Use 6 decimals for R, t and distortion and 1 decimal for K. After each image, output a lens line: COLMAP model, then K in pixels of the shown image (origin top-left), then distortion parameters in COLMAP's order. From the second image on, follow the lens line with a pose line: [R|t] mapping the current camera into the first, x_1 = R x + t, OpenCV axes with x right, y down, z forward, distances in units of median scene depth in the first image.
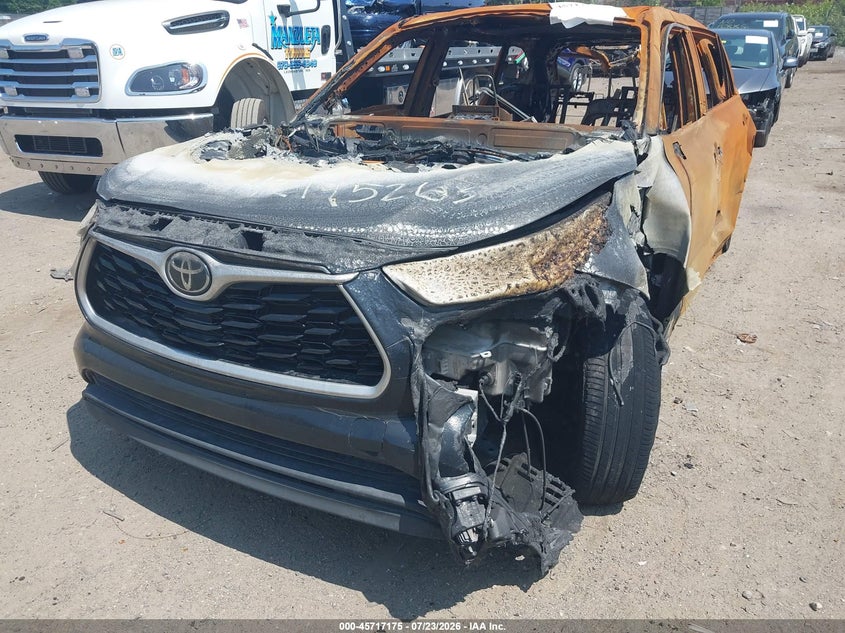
lens RADIAL K [[682.9, 0, 422.5], [0, 682.9, 316.5], [0, 0, 1]] dist [0.007026, -0.000934]
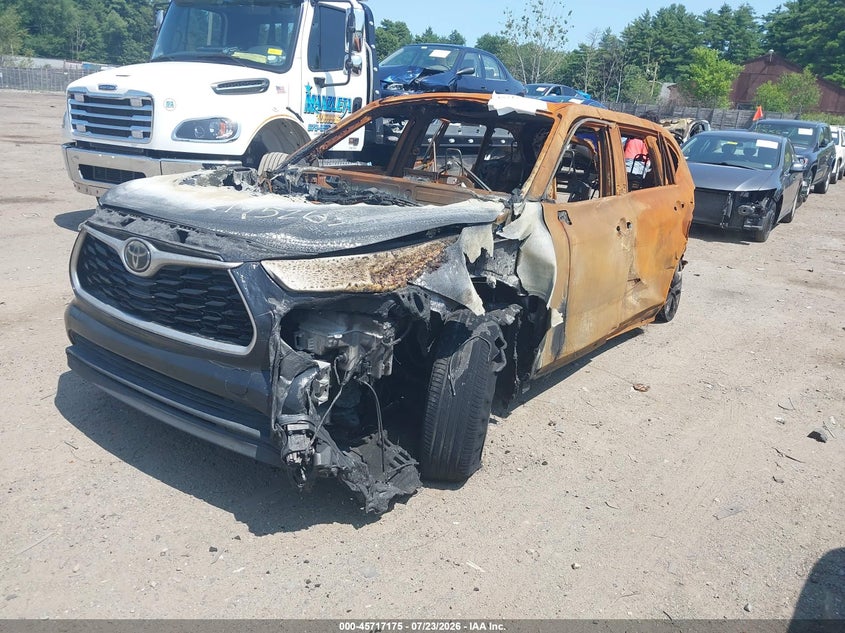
lens RADIAL K [[691.3, 0, 426.0], [0, 691.3, 313.2], [0, 0, 1]] dist [0.011578, -0.003695]
pose [[0.991107, 0.107009, -0.079095, 0.318066], [-0.114881, 0.988049, -0.102774, 0.112357], [0.067152, 0.110947, 0.991555, -0.308659]]
